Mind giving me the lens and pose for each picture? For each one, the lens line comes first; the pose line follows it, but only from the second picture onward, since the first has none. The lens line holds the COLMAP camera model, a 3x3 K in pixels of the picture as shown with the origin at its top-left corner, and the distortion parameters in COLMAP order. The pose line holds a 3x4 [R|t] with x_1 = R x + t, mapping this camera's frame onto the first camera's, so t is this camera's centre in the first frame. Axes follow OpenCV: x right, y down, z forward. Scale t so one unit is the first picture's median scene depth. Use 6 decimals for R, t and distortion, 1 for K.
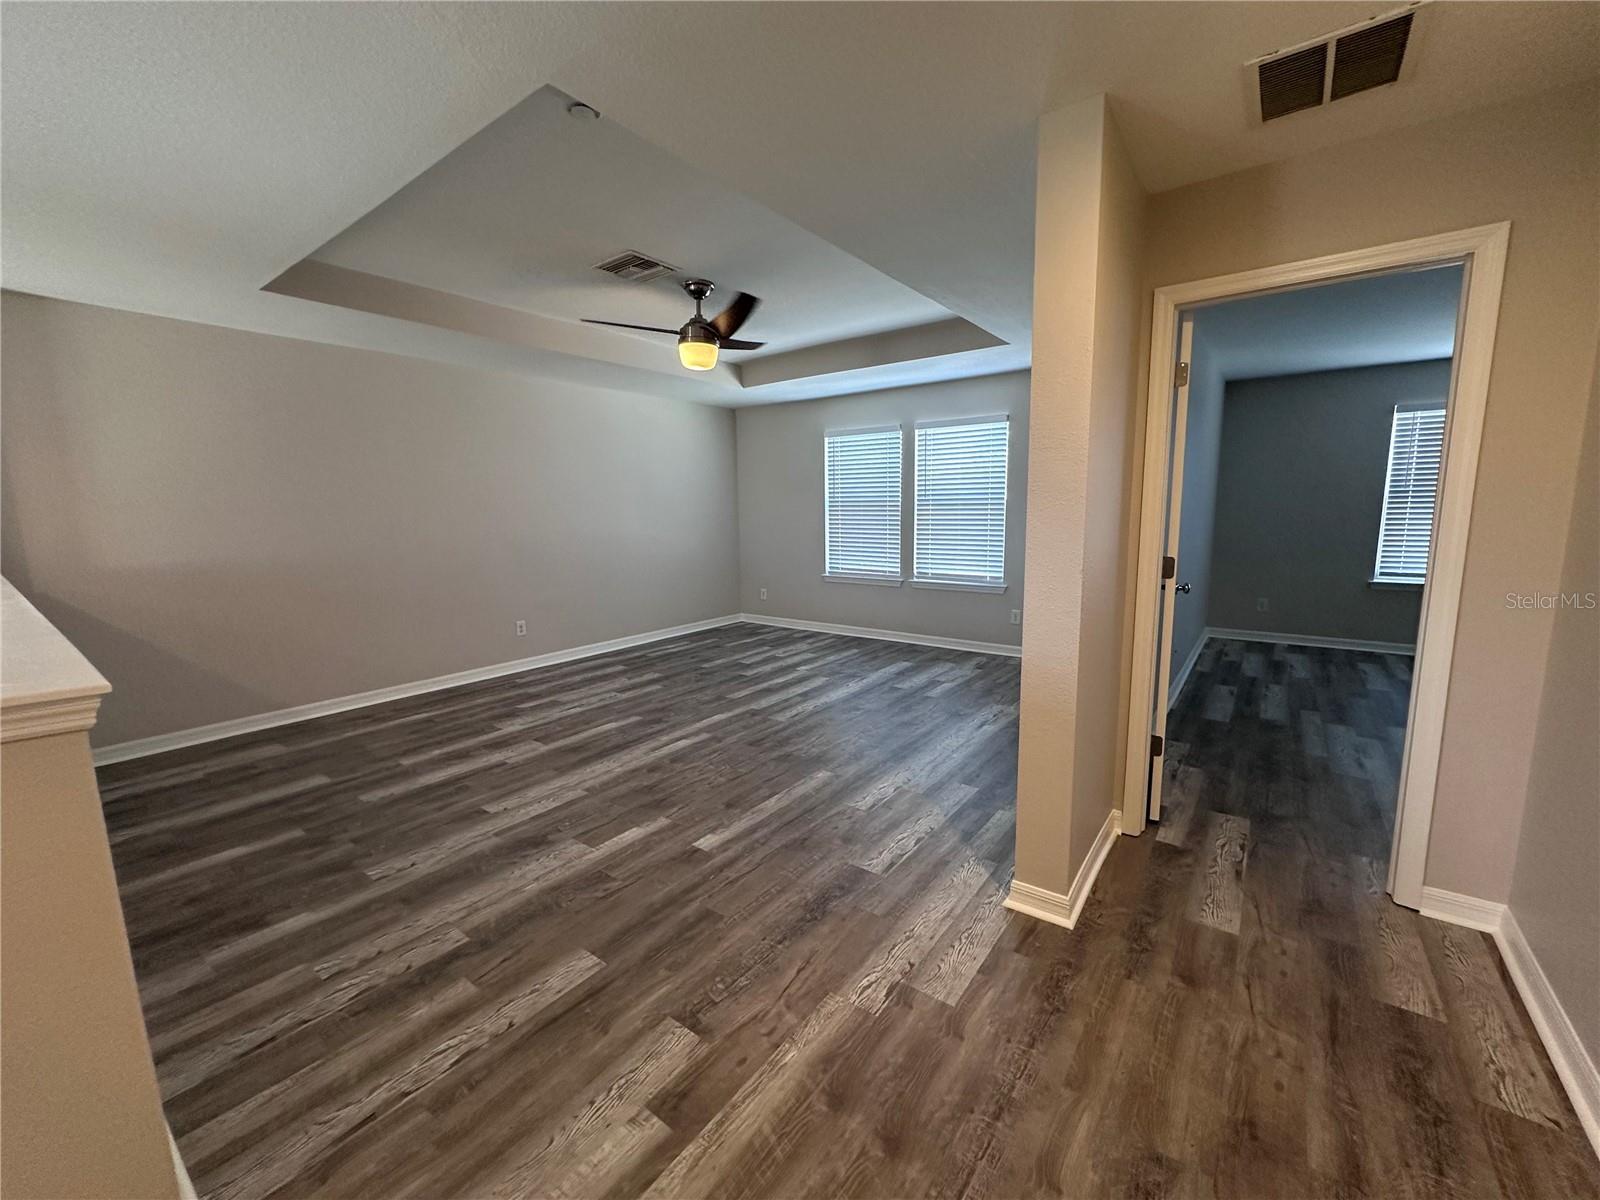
lens RADIAL K [[643.0, 0, 801.9], [0, 643.0, 599.9], [0, 0, 1]] dist [-0.000954, -0.000064]
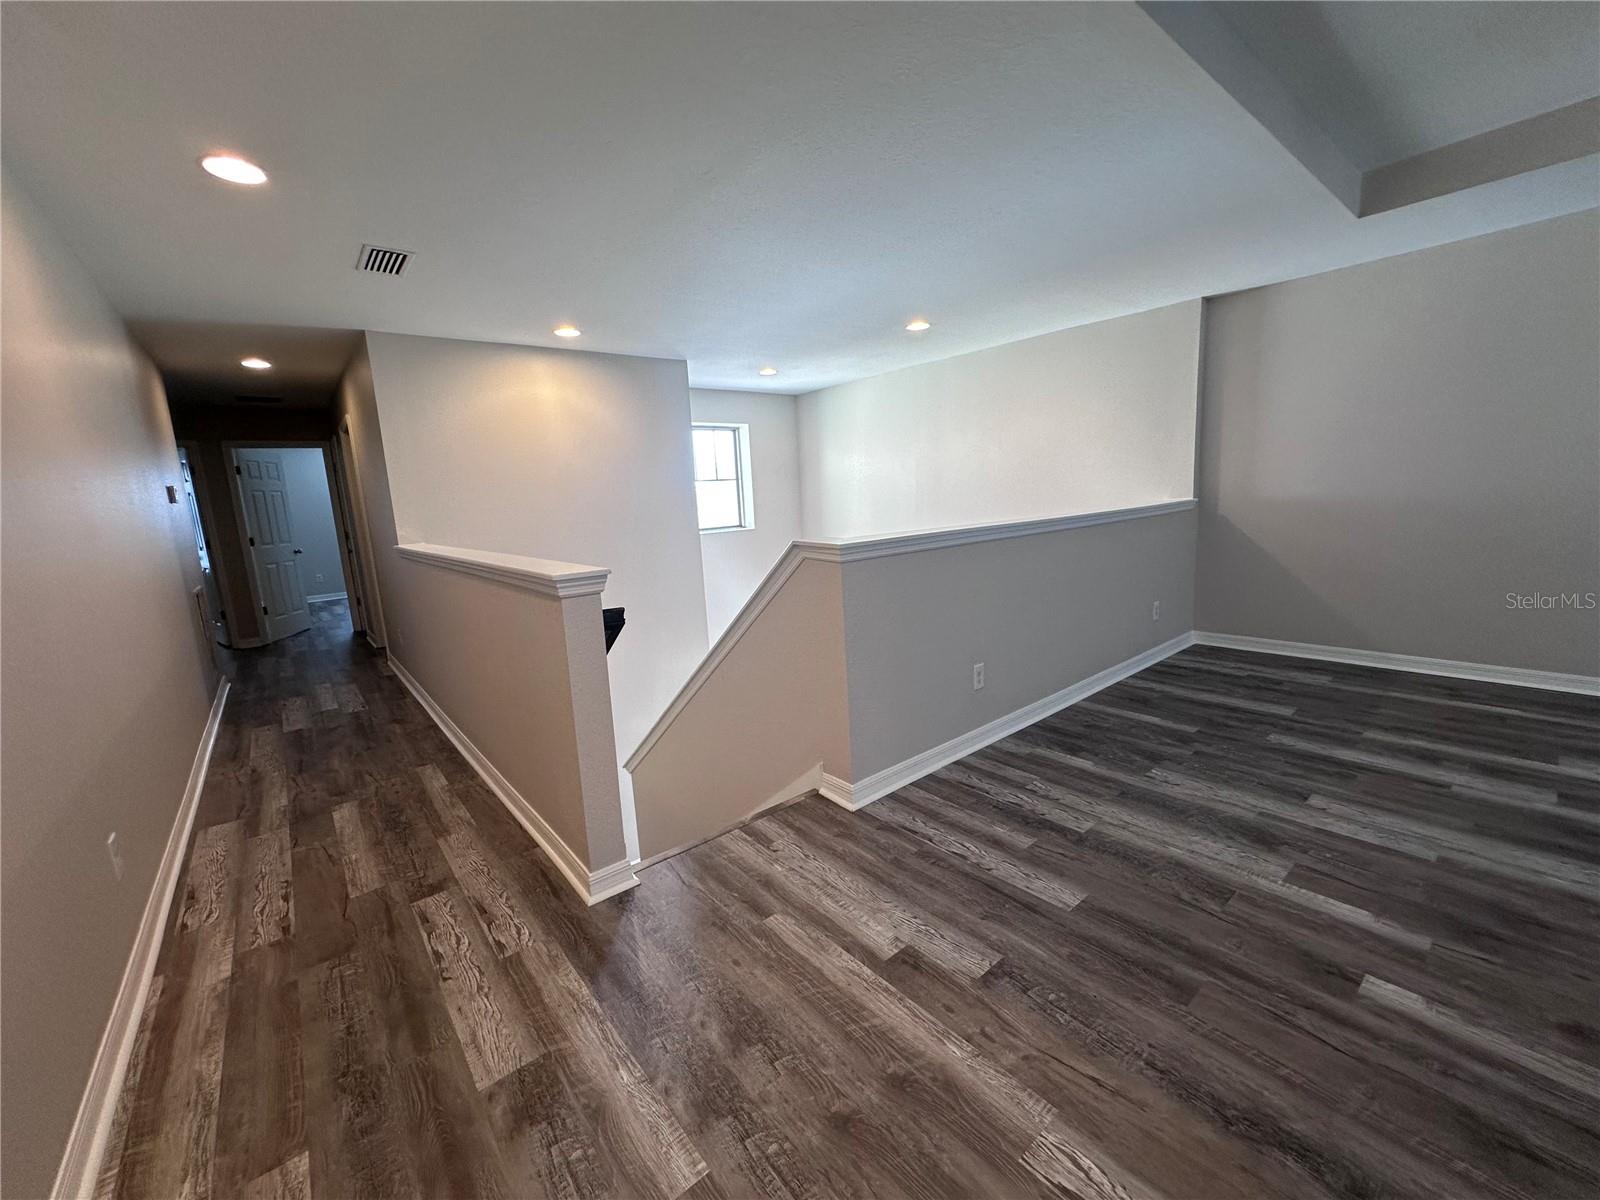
lens RADIAL K [[643.0, 0, 802.3], [0, 643.0, 601.3], [0, 0, 1]] dist [-0.000954, -0.000064]
pose [[-0.238119, 0.189696, -0.952531, 0.407629], [-0.080820, 0.973469, 0.214070, -0.054657], [0.967867, 0.127958, -0.216471, 0.459915]]
